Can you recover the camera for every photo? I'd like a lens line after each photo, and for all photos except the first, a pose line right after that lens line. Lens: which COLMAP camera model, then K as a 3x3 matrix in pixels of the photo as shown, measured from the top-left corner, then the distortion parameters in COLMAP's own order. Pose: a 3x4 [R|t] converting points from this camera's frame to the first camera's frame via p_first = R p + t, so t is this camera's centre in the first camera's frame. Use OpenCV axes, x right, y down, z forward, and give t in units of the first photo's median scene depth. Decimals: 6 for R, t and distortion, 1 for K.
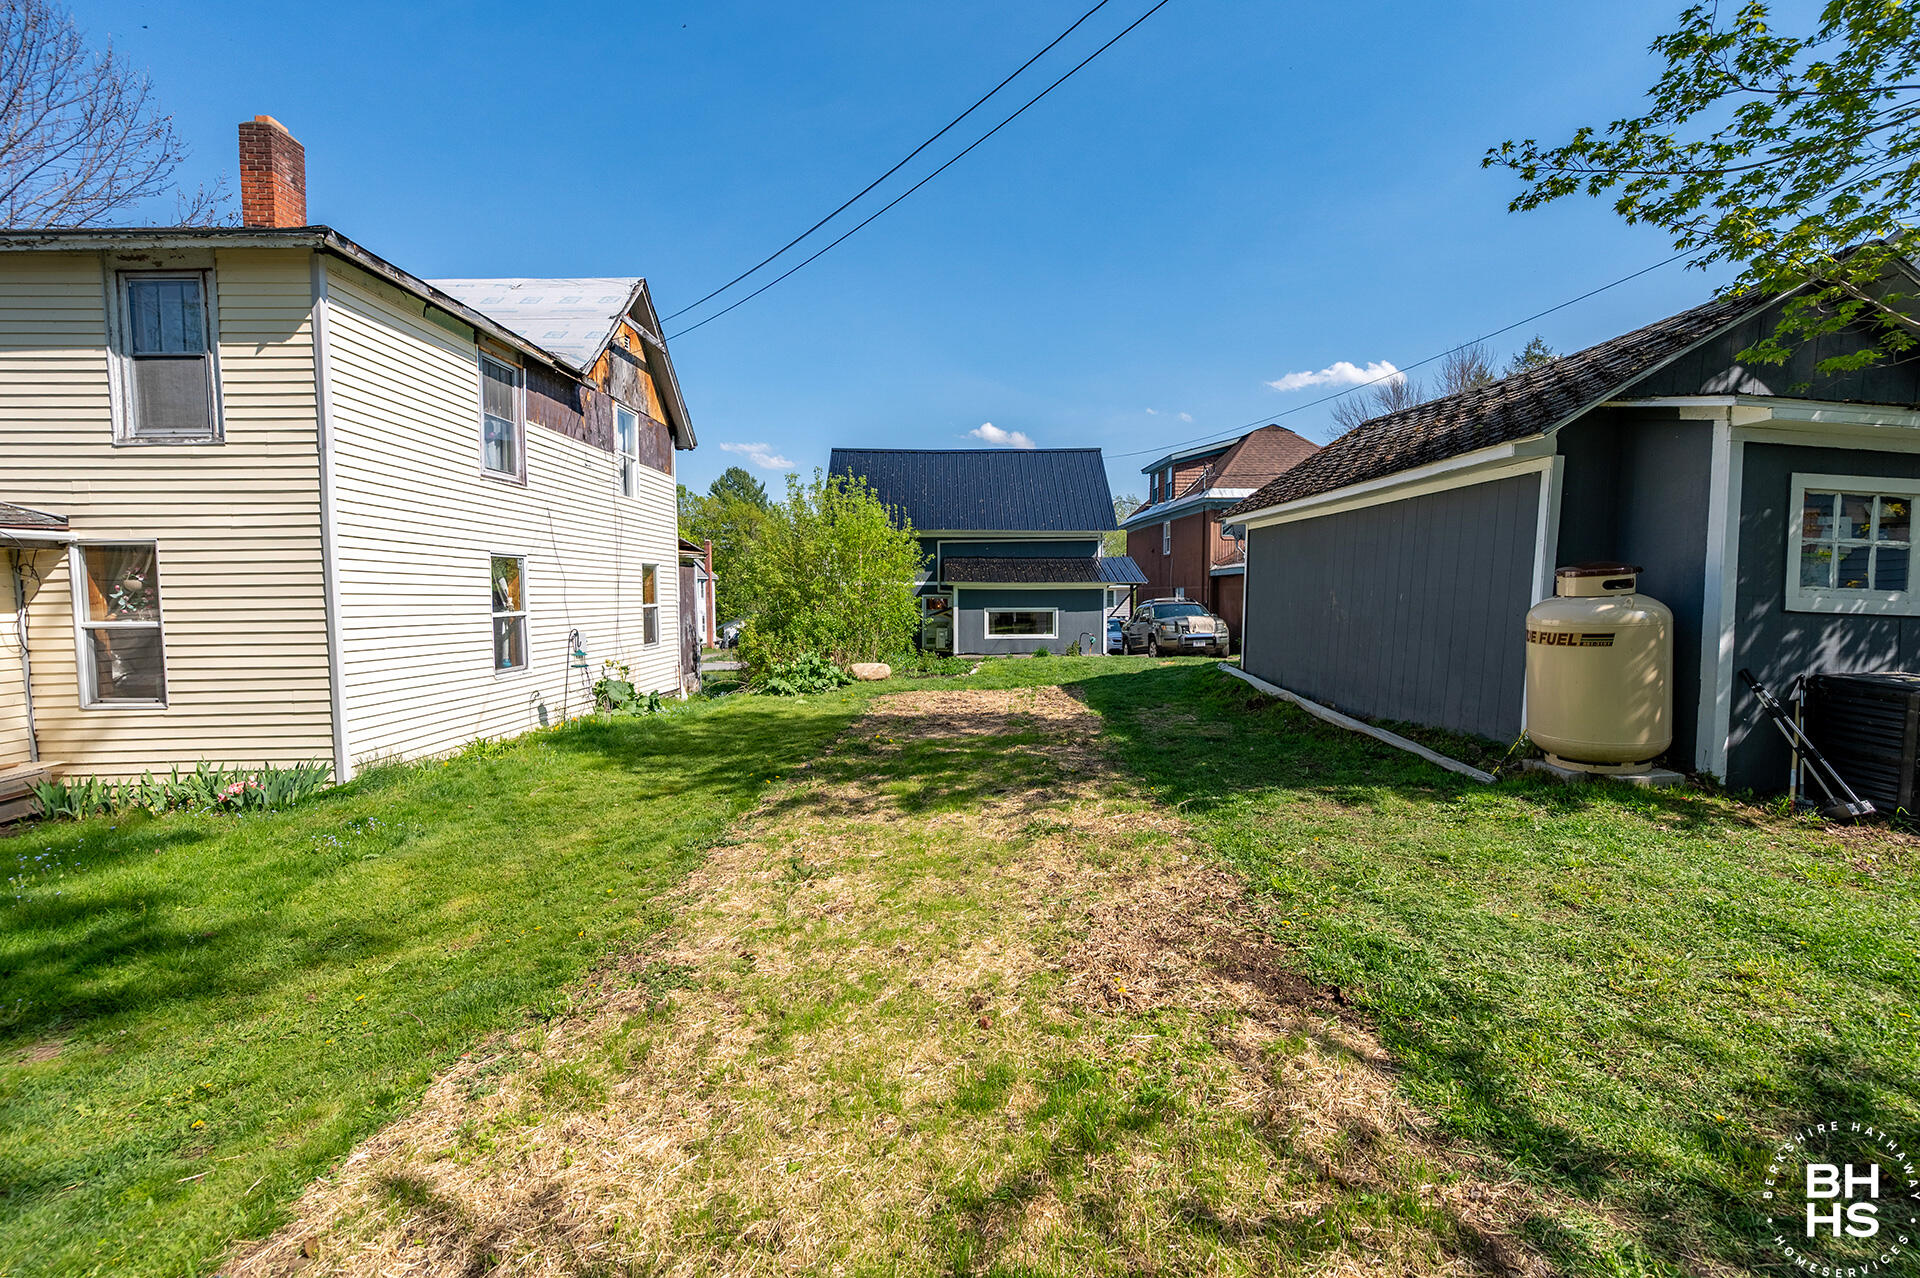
lens RADIAL K [[781.5, 0, 965.9], [0, 781.5, 636.0], [0, 0, 1]] dist [-0.003342, -0.000345]
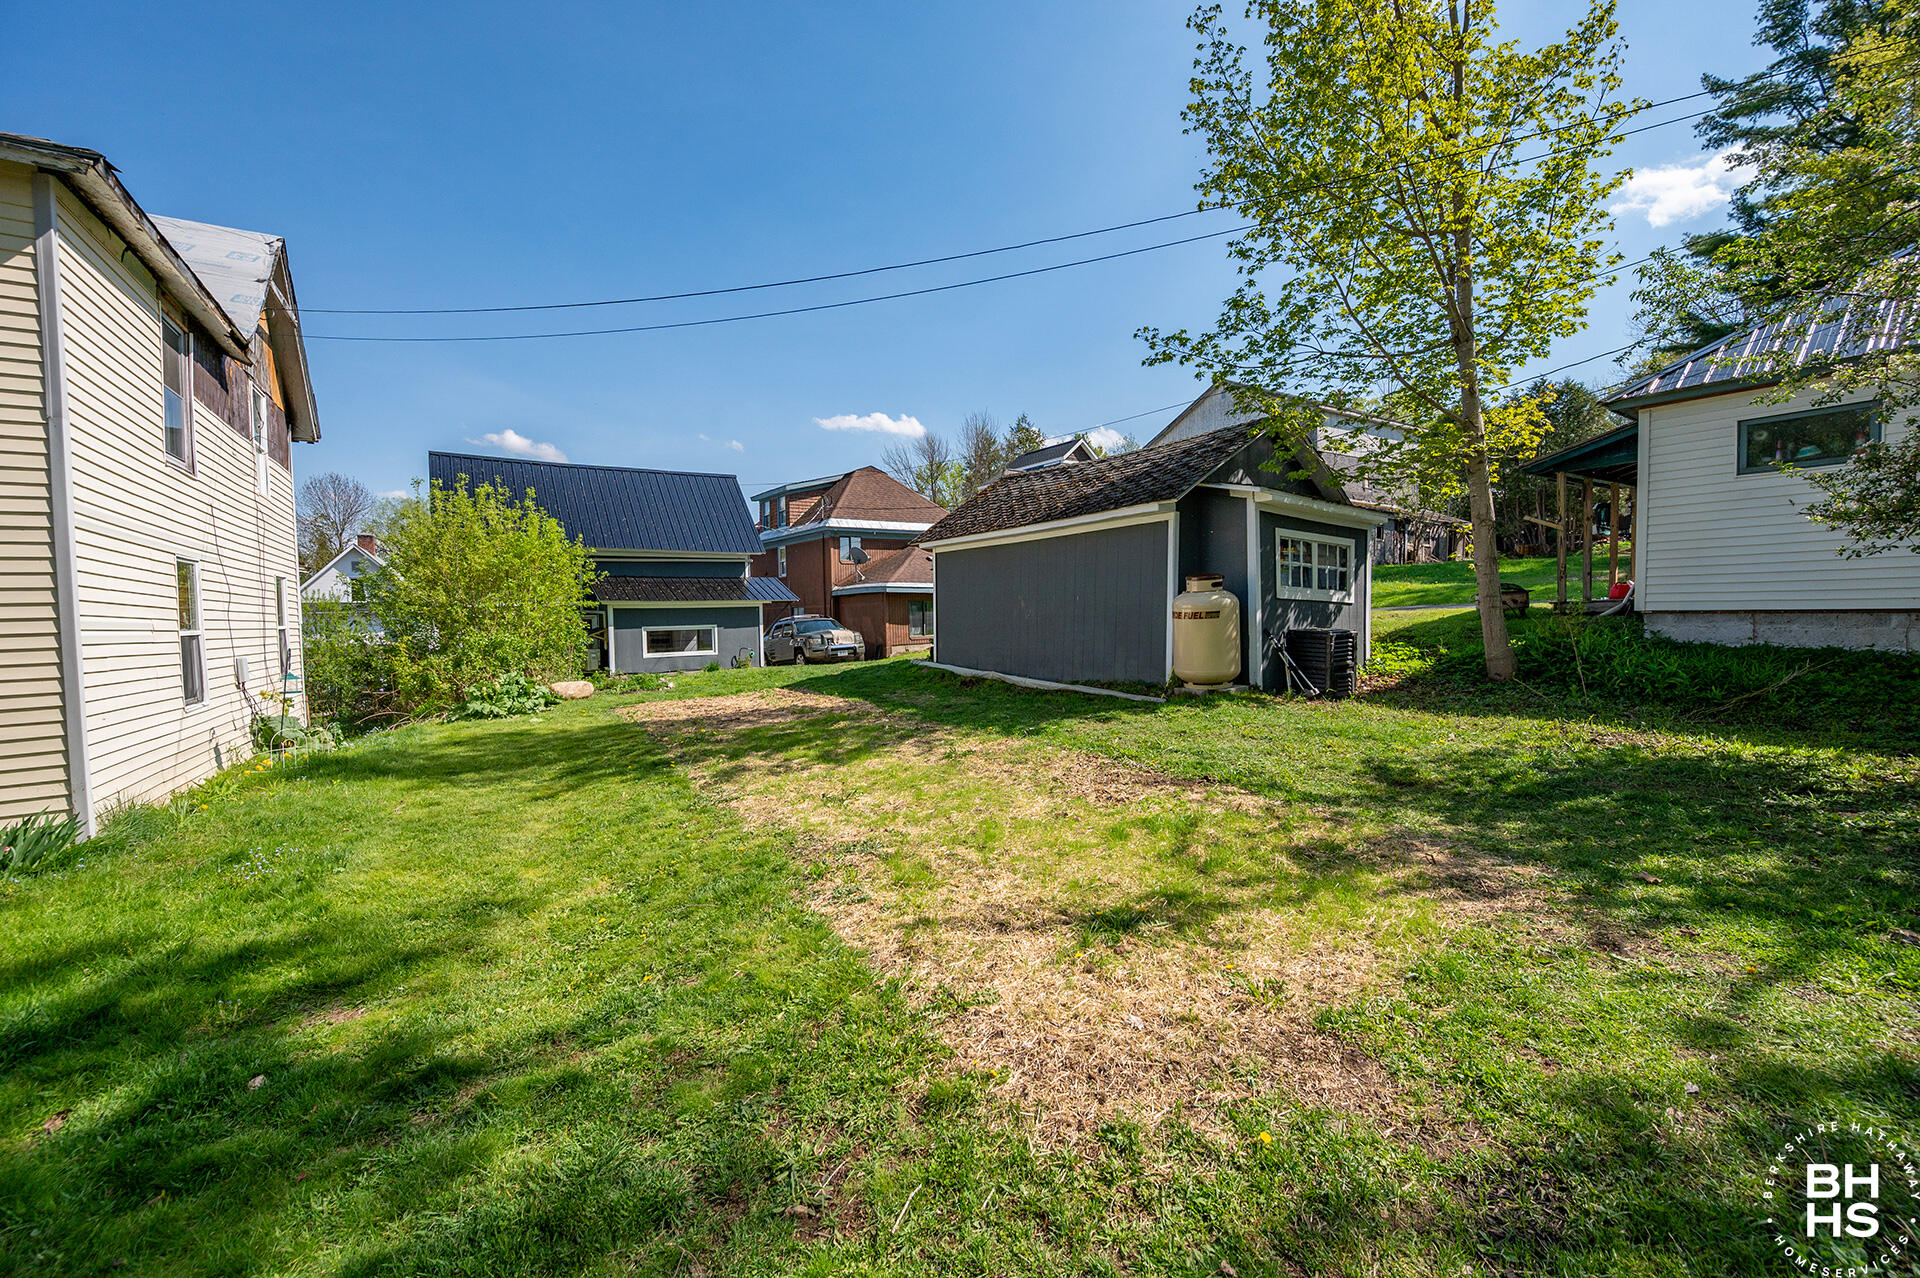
lens RADIAL K [[760.7, 0, 974.5], [0, 760.7, 633.9], [0, 0, 1]] dist [0.002393, 0.000406]
pose [[0.842726, -0.032261, 0.537375, -0.517267], [0.050143, 0.998567, -0.018688, 0.046049], [-0.536002, 0.042695, 0.843136, -0.166297]]
